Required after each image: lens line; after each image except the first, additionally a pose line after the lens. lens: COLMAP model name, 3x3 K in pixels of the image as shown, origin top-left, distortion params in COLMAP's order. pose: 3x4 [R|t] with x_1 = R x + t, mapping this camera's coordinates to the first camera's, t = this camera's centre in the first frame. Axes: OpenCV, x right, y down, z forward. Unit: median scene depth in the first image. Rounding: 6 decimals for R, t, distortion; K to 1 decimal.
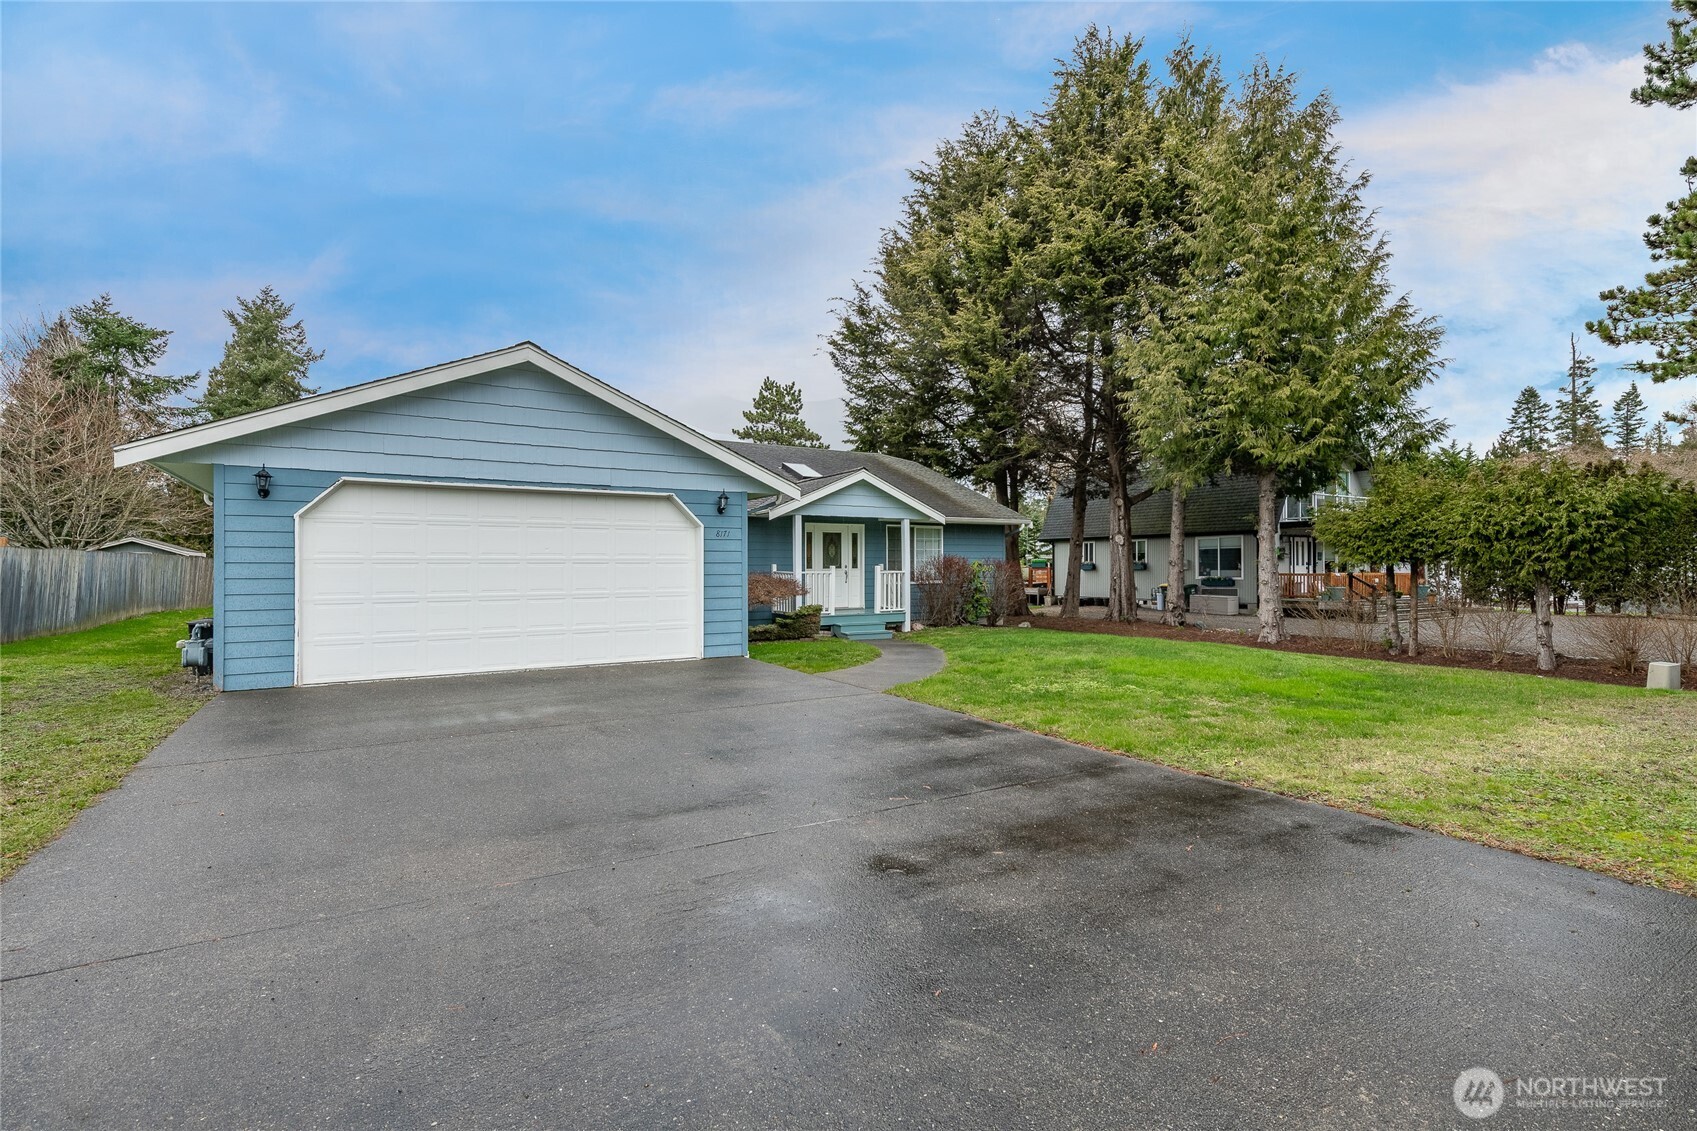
lens RADIAL K [[774.6, 0, 846.4], [0, 774.6, 561.6], [0, 0, 1]] dist [-0.000811, -0.000711]
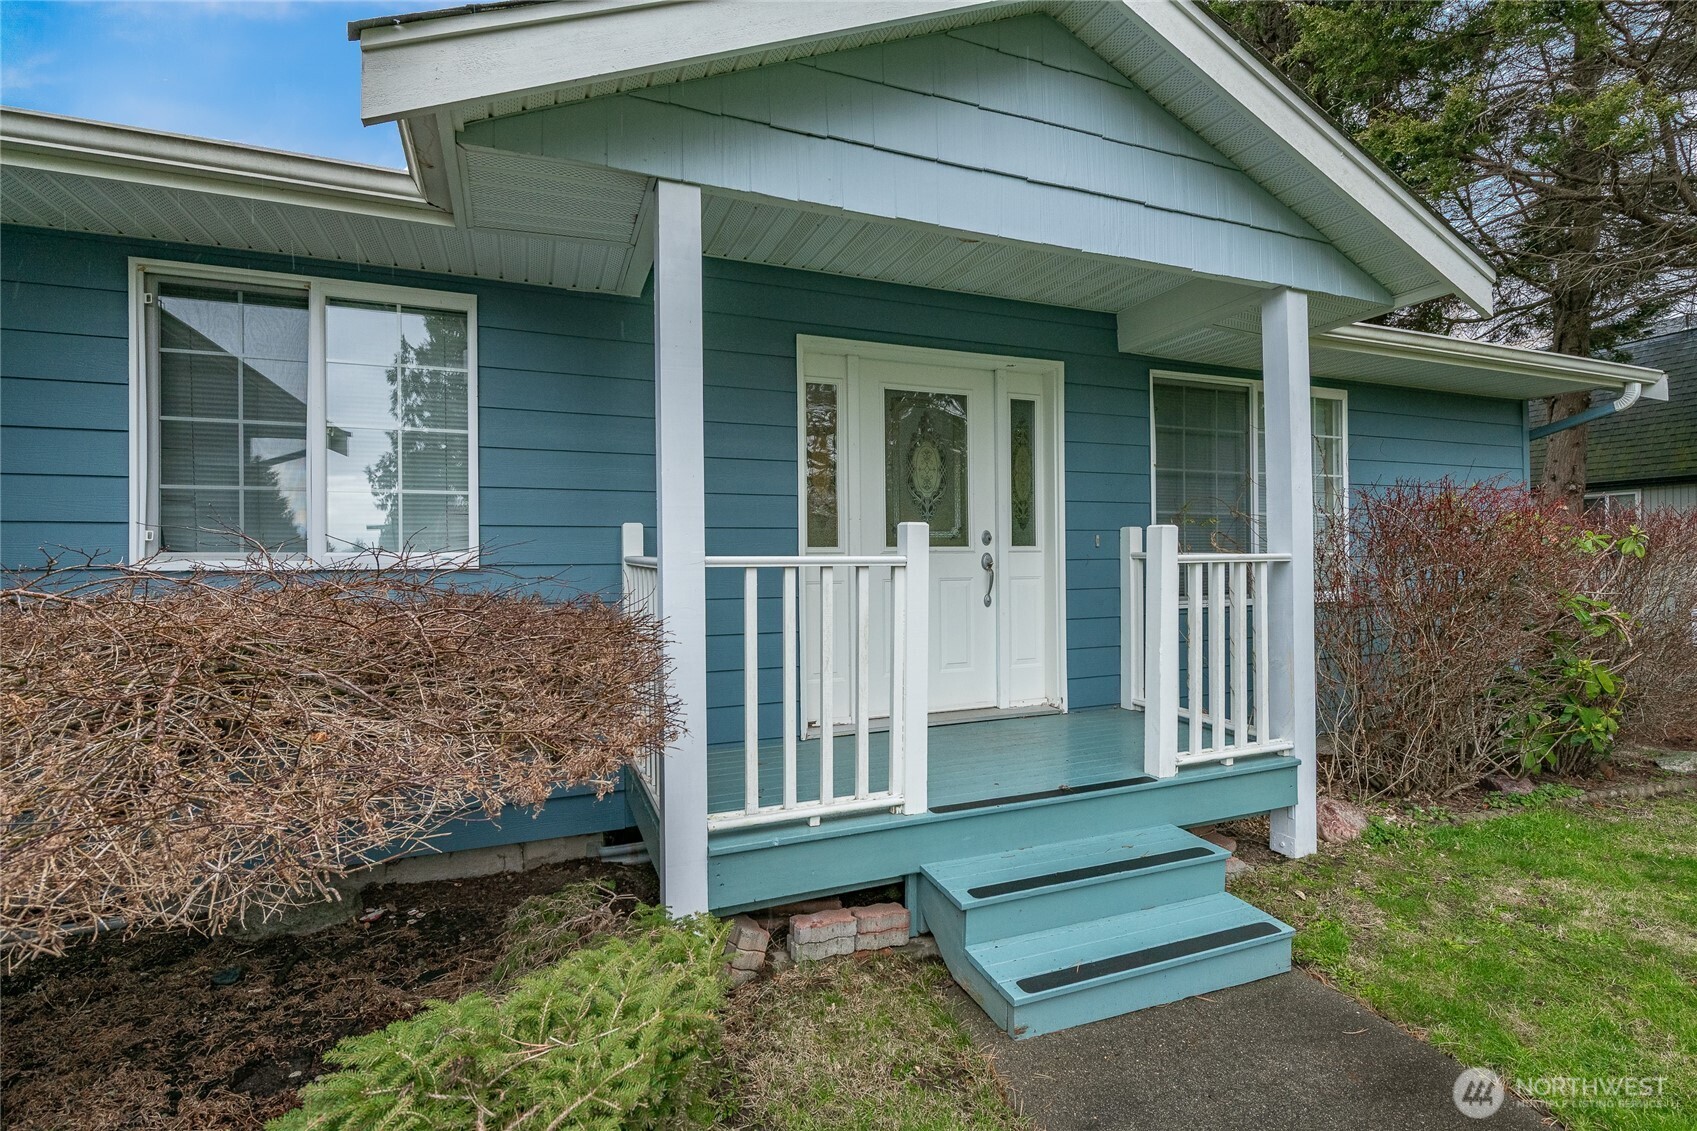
lens RADIAL K [[792.8, 0, 848.9], [0, 792.8, 559.4], [0, 0, 1]] dist [-0.001049, -0.000055]
pose [[0.990766, -0.011167, -0.135121, -0.015114], [0.011912, 0.999918, 0.004702, 0.017597], [0.135057, -0.006268, 0.990818, 1.171598]]
